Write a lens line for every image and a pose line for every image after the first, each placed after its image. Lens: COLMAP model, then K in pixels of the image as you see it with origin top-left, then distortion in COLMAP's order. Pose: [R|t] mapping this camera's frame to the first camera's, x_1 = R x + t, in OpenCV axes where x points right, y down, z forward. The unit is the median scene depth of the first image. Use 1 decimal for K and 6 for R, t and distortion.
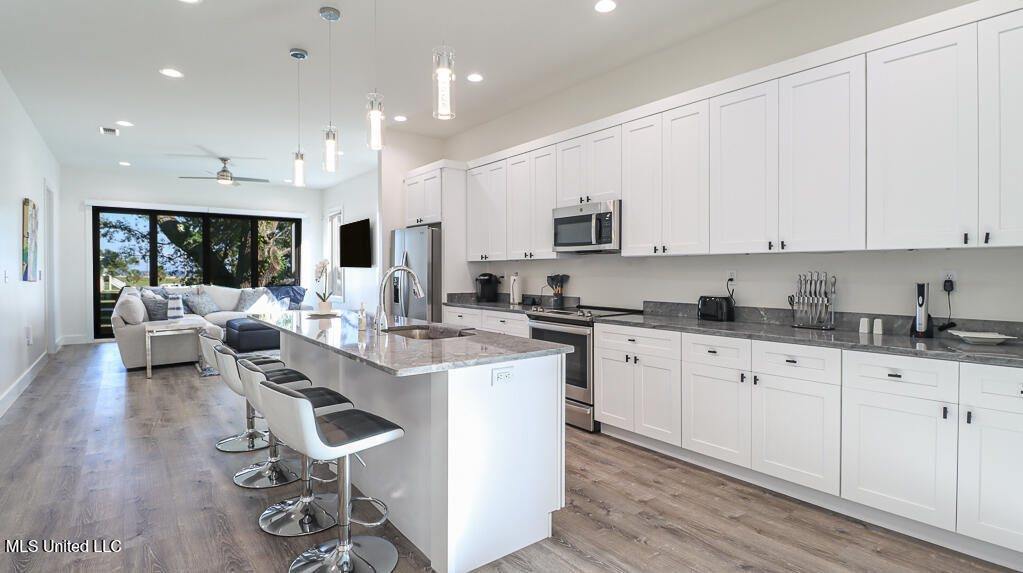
lens RADIAL K [[510.2, 0, 514.8], [0, 510.2, 281.5], [0, 0, 1]] dist [0.004064, 0.000576]
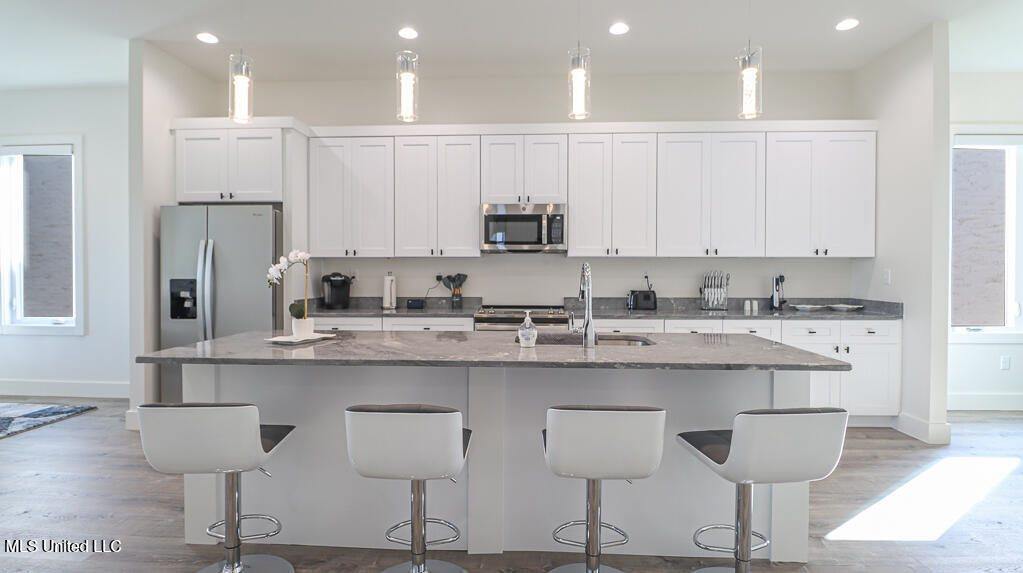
lens RADIAL K [[478.7, 0, 510.2], [0, 478.7, 284.8], [0, 0, 1]] dist [-0.004846, -0.001171]
pose [[0.643400, -0.018913, 0.765296, -0.489237], [0.015101, 0.999814, 0.012013, -0.002621], [-0.765381, 0.003828, 0.643566, 0.335930]]
